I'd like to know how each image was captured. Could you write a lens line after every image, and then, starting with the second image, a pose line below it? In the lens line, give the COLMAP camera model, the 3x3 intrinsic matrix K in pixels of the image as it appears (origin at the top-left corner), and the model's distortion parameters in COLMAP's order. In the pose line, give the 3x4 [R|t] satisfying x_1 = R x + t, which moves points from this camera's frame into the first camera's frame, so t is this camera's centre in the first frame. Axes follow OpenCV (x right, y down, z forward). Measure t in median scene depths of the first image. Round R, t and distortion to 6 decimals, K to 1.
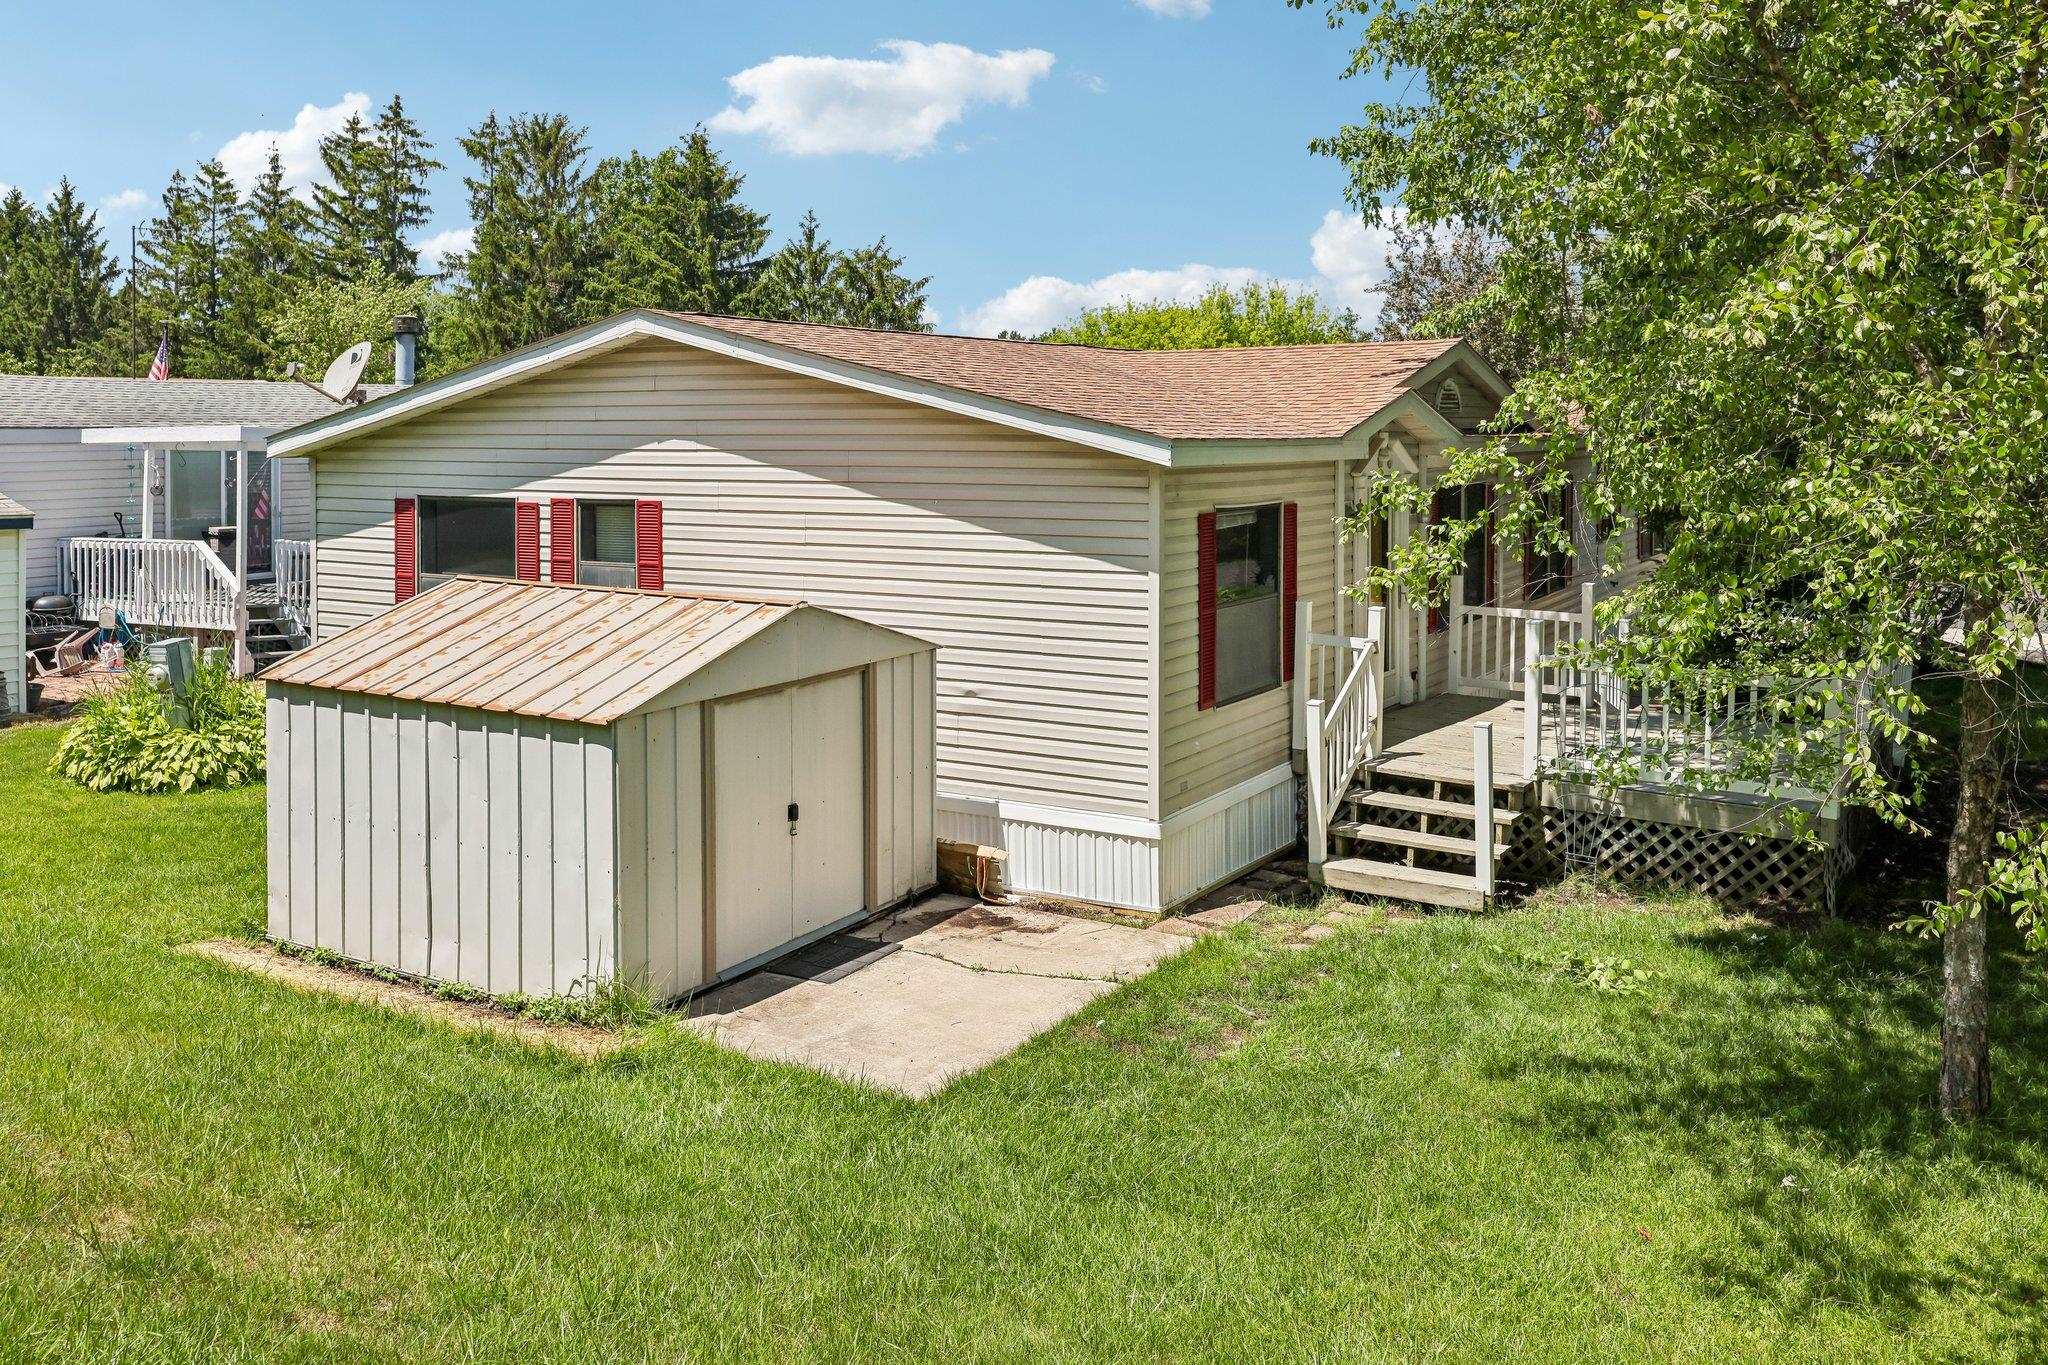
lens RADIAL K [[1684.9, 0, 1024.0], [0, 1684.9, 682.5], [0, 0, 1]] dist [0.002232, -0.009011]
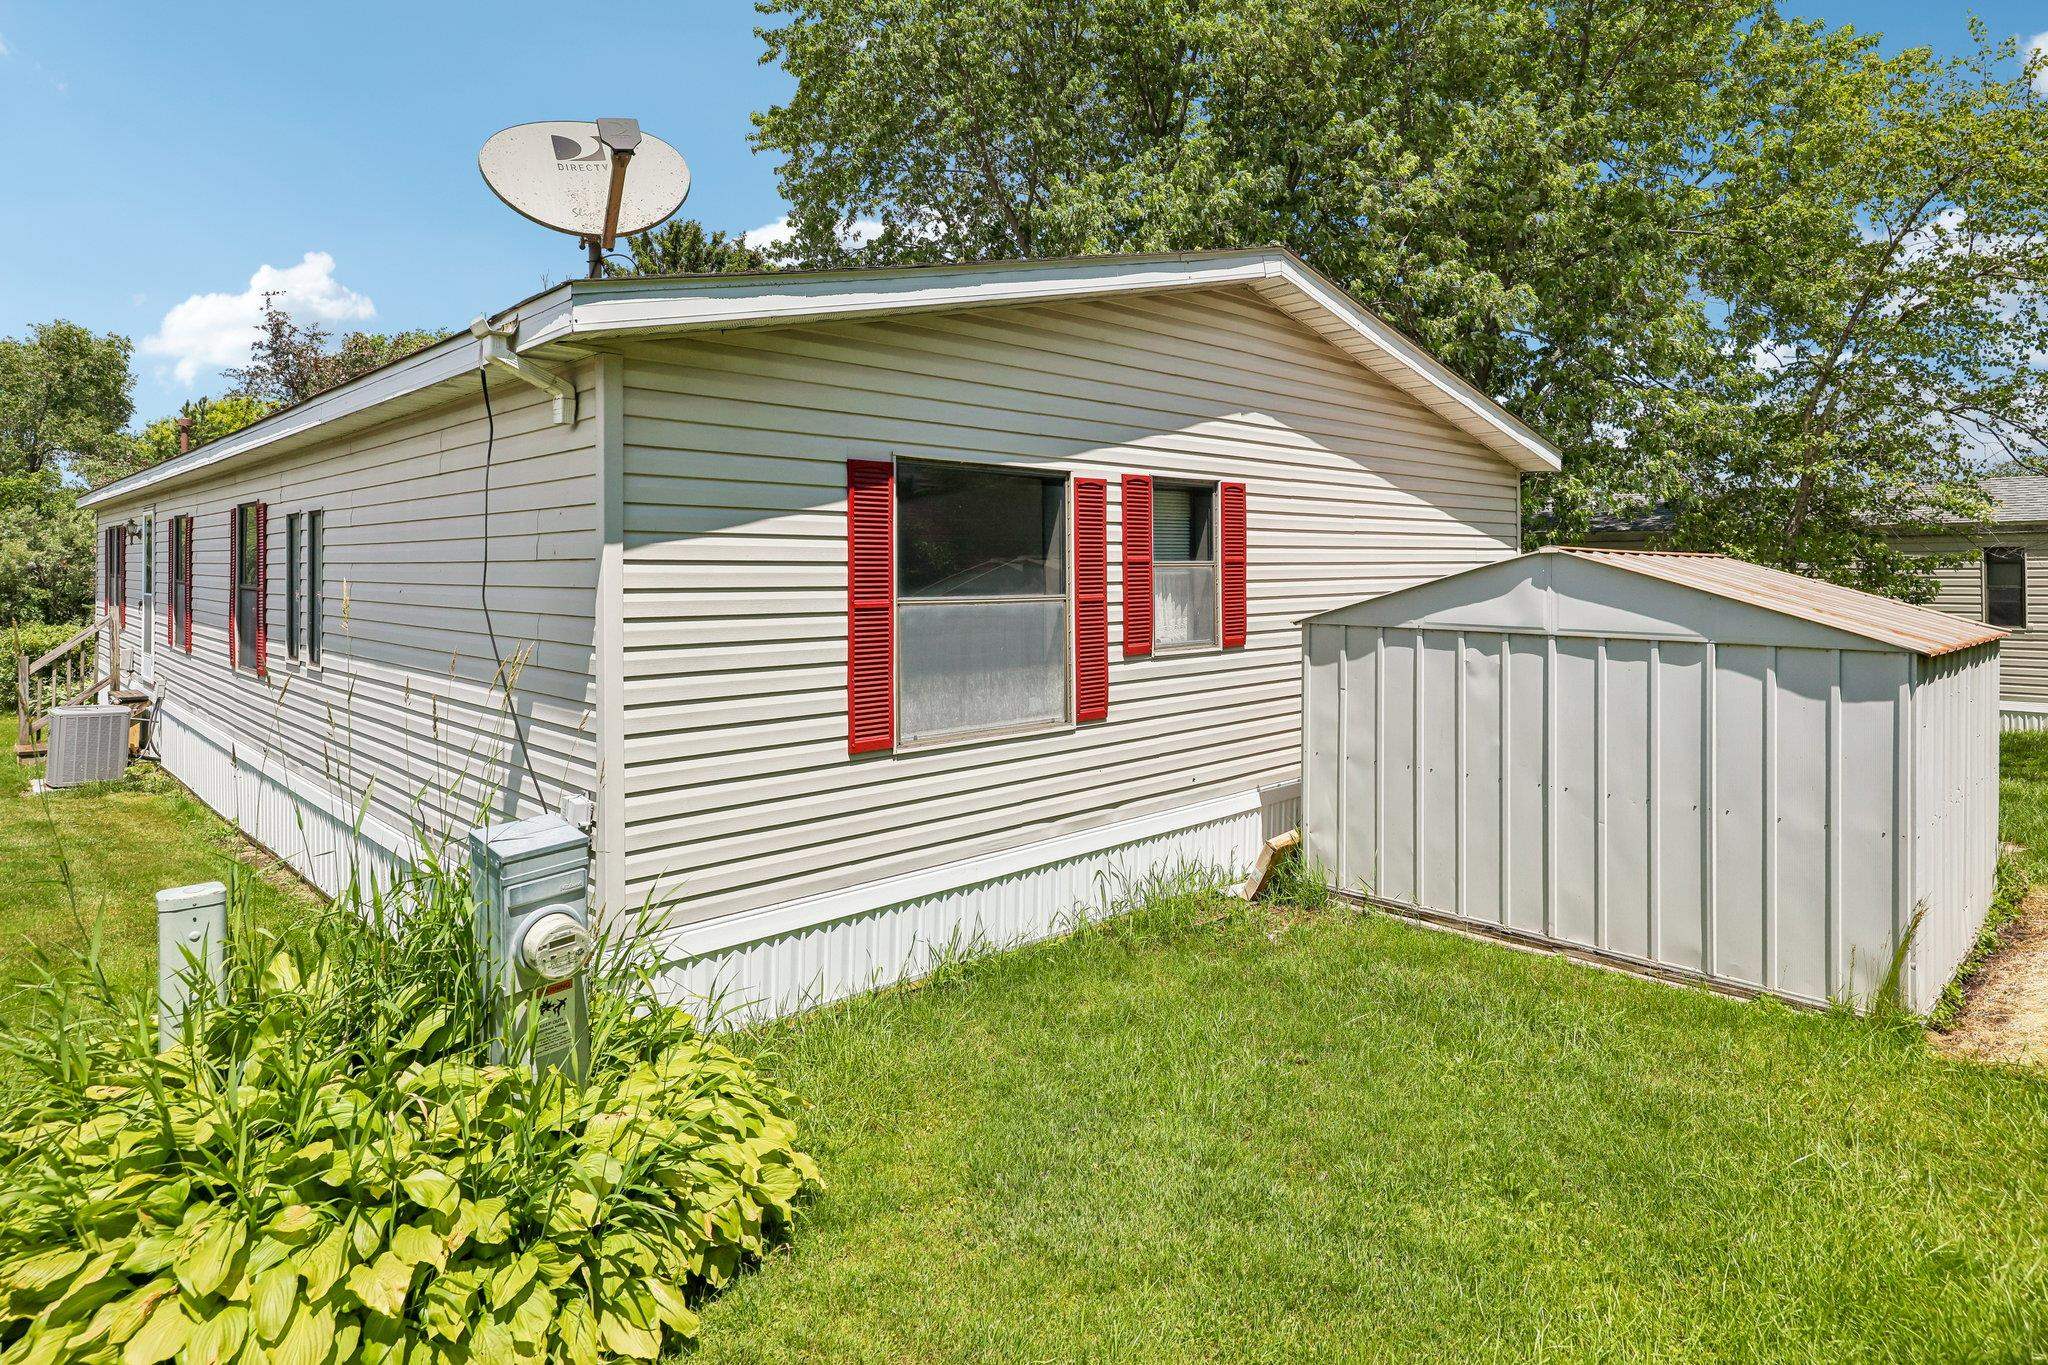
lens RADIAL K [[1106.4, 0, 1015.2], [0, 1106.4, 676.8], [0, 0, 1]] dist [0.002415, 0.000236]
pose [[0.274947, -0.096125, 0.956642, -0.743865], [0.143080, 0.988001, 0.058154, -0.058356], [-0.950754, 0.120887, 0.285402, 0.916190]]
